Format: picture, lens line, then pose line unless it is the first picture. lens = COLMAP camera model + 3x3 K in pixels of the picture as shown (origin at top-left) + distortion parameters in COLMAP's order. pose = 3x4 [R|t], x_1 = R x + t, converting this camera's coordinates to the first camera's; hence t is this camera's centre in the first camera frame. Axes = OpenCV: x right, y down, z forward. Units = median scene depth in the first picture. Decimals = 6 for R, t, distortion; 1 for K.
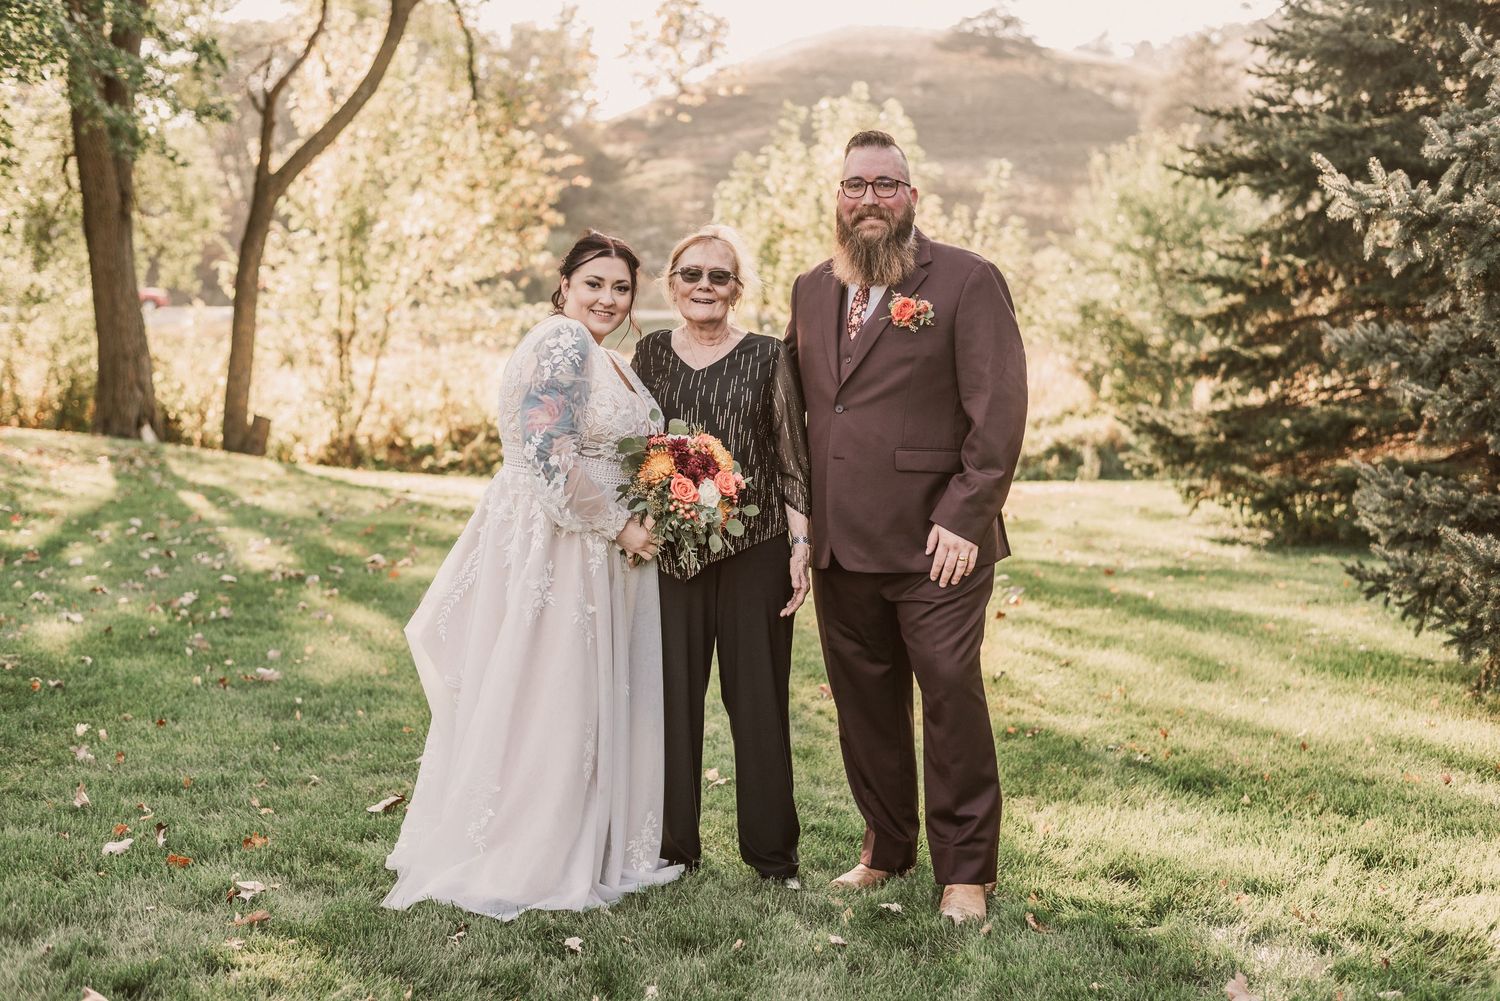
lens RADIAL K [[1842.6, 0, 798.1], [0, 1842.6, 495.6], [0, 0, 1]] dist [0.017875, 0.003098]
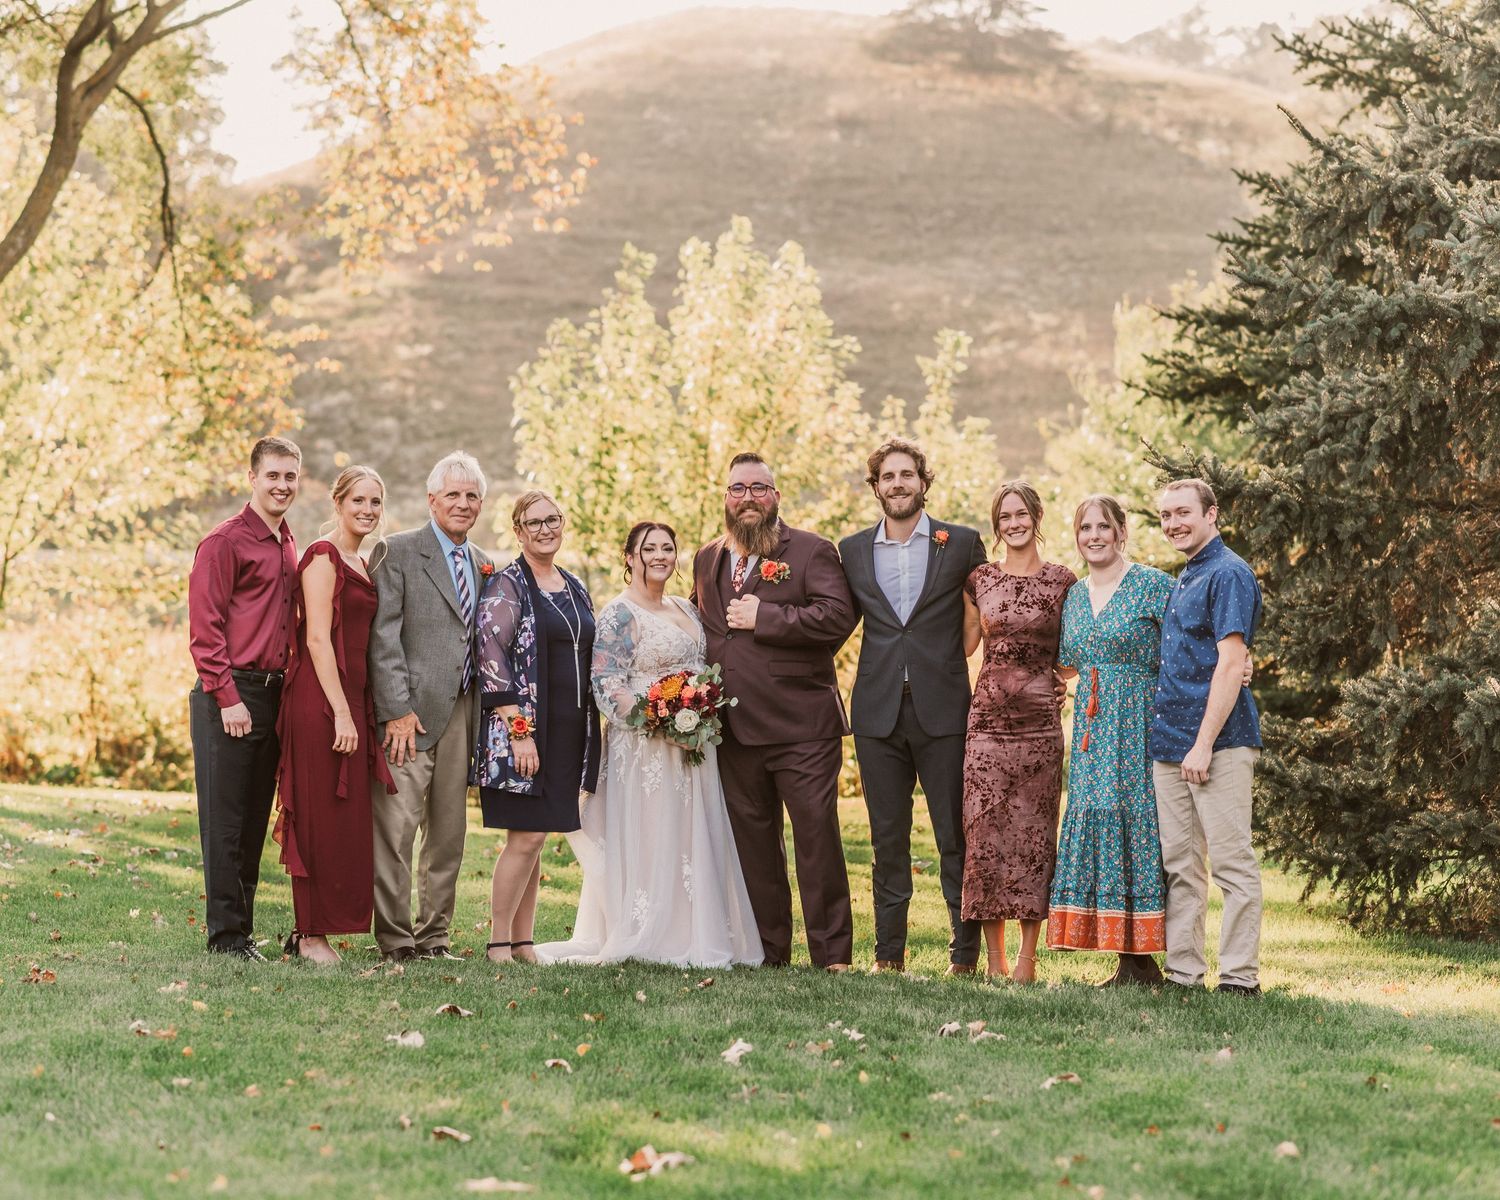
lens RADIAL K [[4898.8, 0, 750.0], [0, 4898.8, 600.0], [0, 0, 1]] dist [-0.048692, 0.161564]
pose [[0.999088, -0.004346, 0.042485, -0.055443], [0.007980, 0.996285, -0.085751, 0.098703], [-0.041954, 0.086012, 0.995410, -1.115667]]
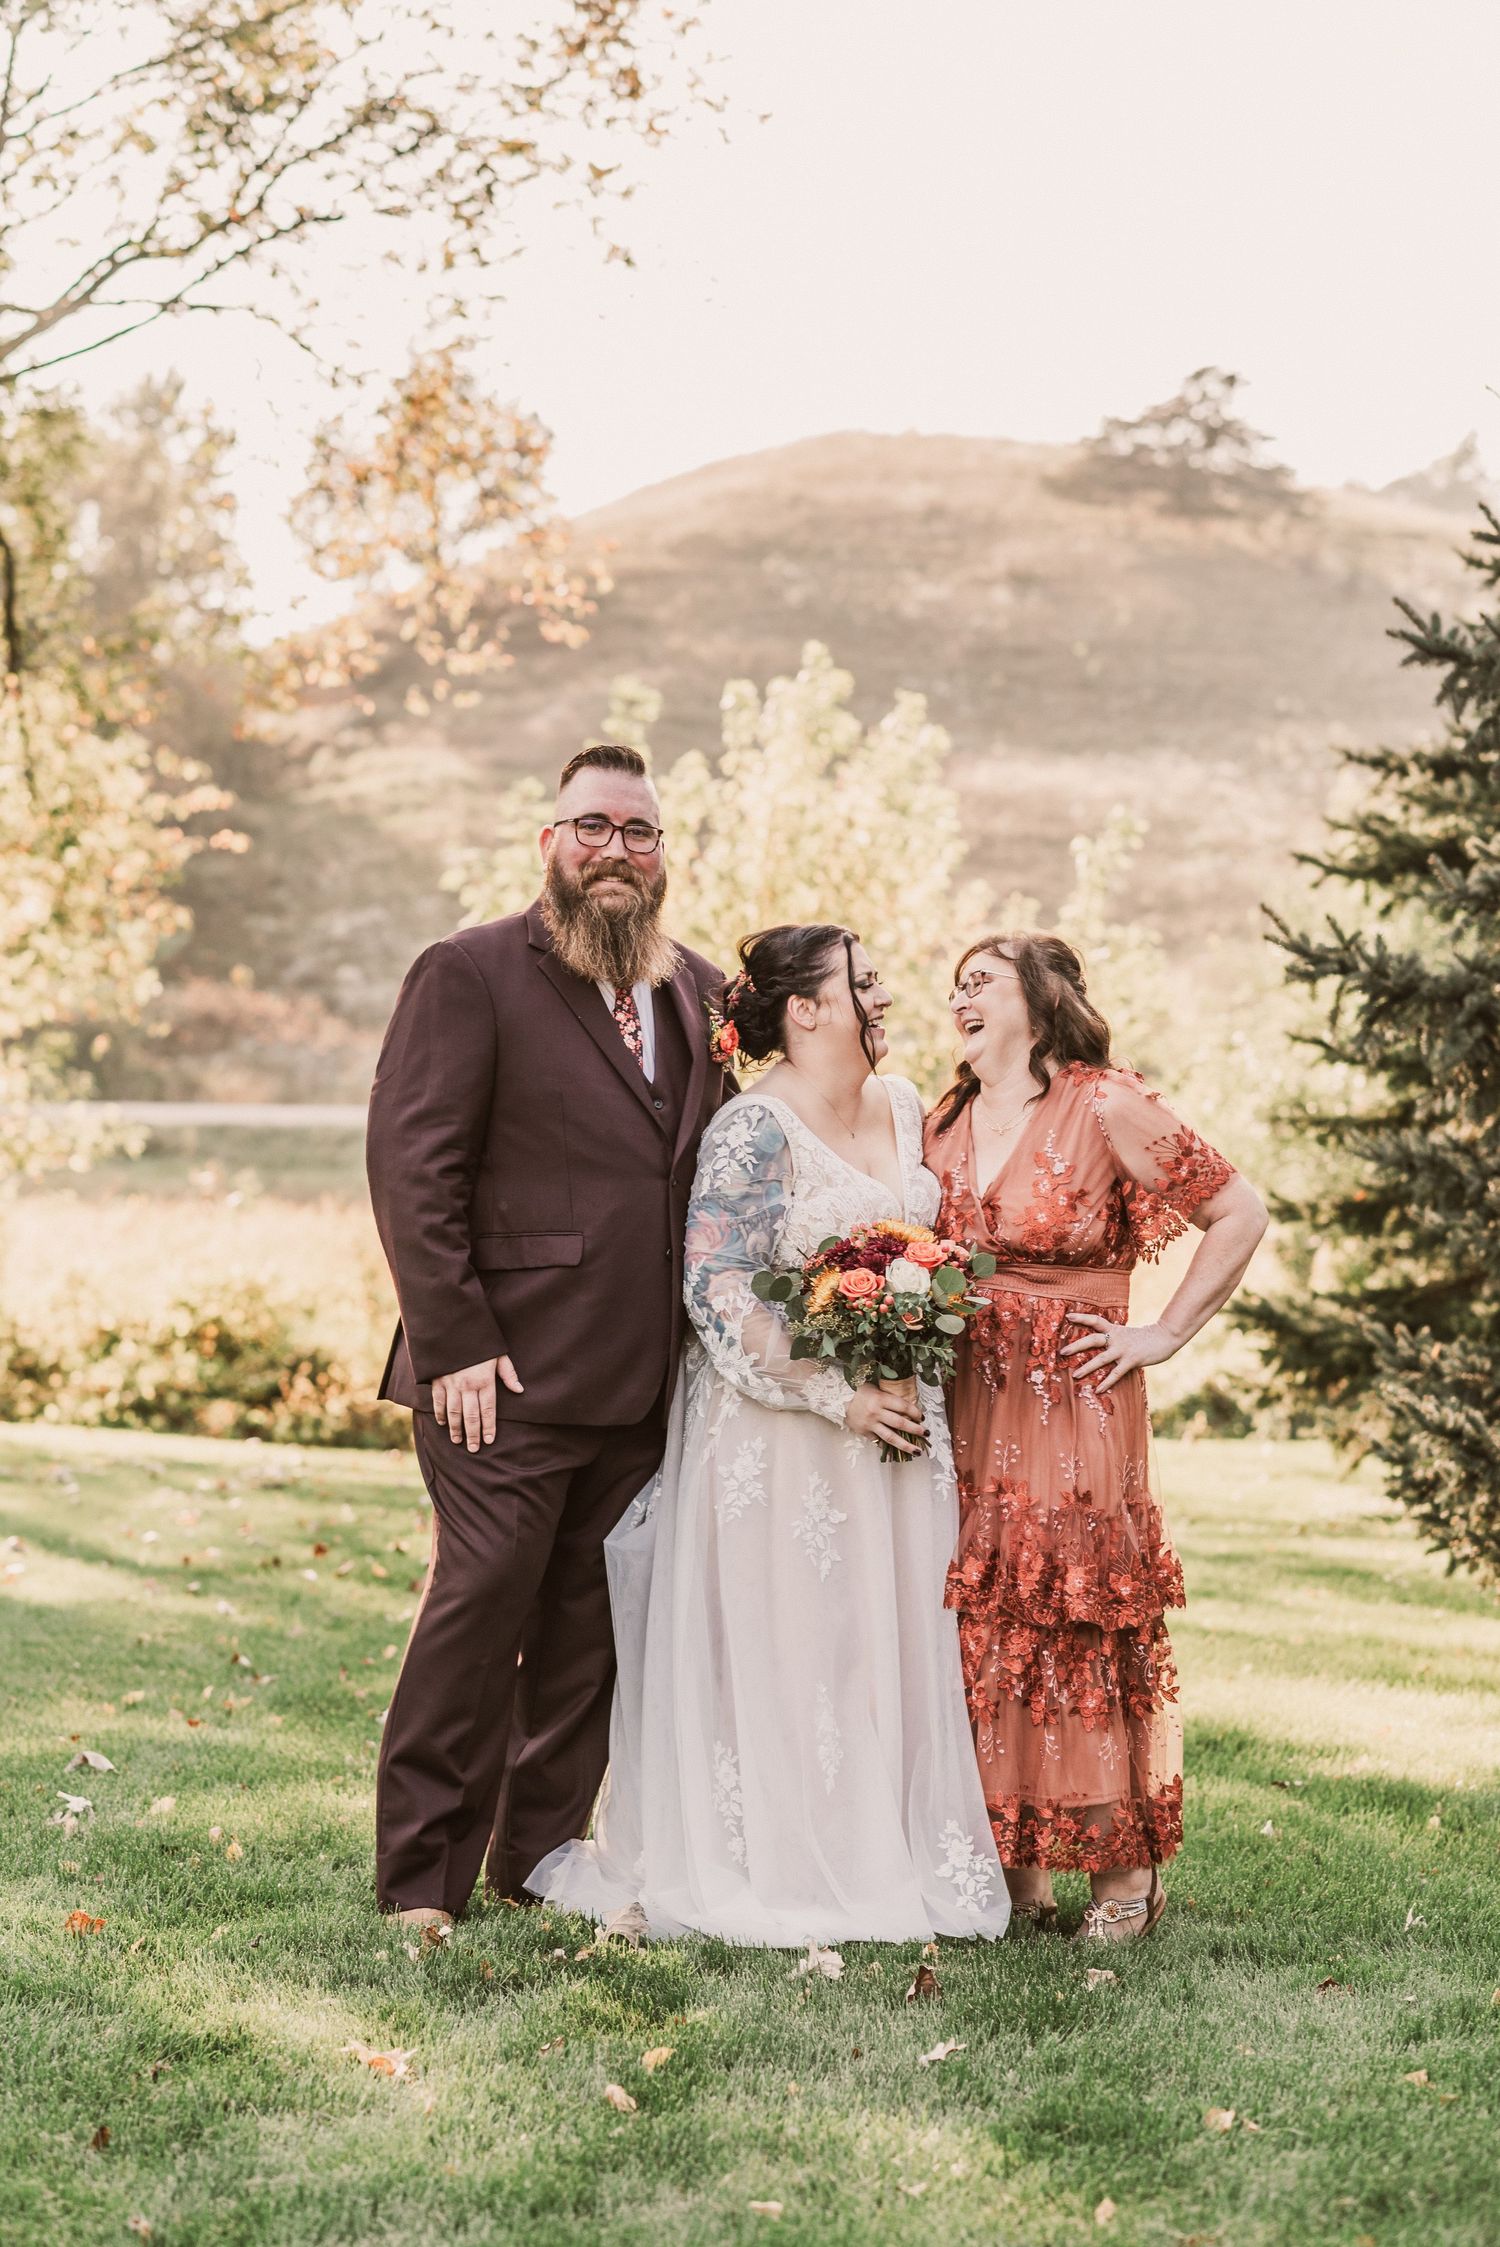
lens RADIAL K [[5430.8, 0, 755.1], [0, 5430.8, 1268.5], [0, 0, 1]] dist [-0.033232, -0.159183]
pose [[0.999967, 0.006594, -0.004821, 0.044749], [-0.006922, 0.997403, -0.071685, 0.065369], [0.004336, 0.071716, 0.997416, -0.632455]]
